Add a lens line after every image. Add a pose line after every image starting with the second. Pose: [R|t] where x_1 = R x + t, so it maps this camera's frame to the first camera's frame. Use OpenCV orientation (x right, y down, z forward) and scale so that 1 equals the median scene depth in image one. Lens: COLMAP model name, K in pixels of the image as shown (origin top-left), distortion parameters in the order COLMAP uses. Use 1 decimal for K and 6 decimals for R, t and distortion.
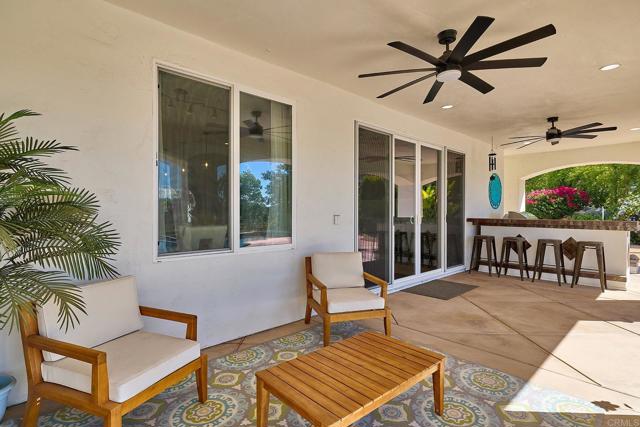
lens RADIAL K [[327.9, 0, 319.8], [0, 327.9, 213.2], [0, 0, 1]] dist [0.002677, 0.001872]
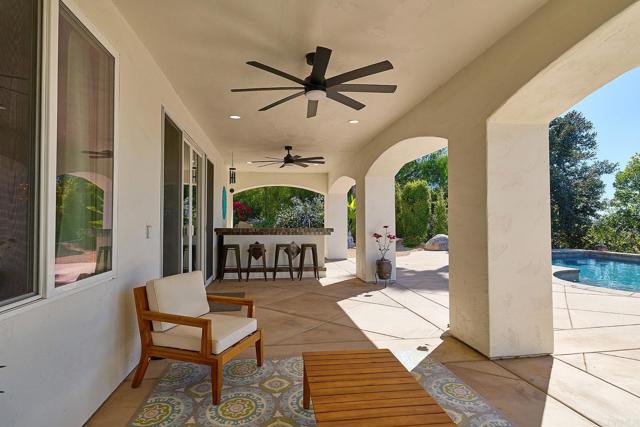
lens RADIAL K [[327.9, 0, 317.3], [0, 327.9, 213.9], [0, 0, 1]] dist [0.002677, 0.001872]
pose [[0.577404, 0.019277, 0.816231, -0.309976], [0.006043, 0.999593, -0.027883, 0.001843], [-0.816436, 0.021032, 0.577052, 0.244025]]
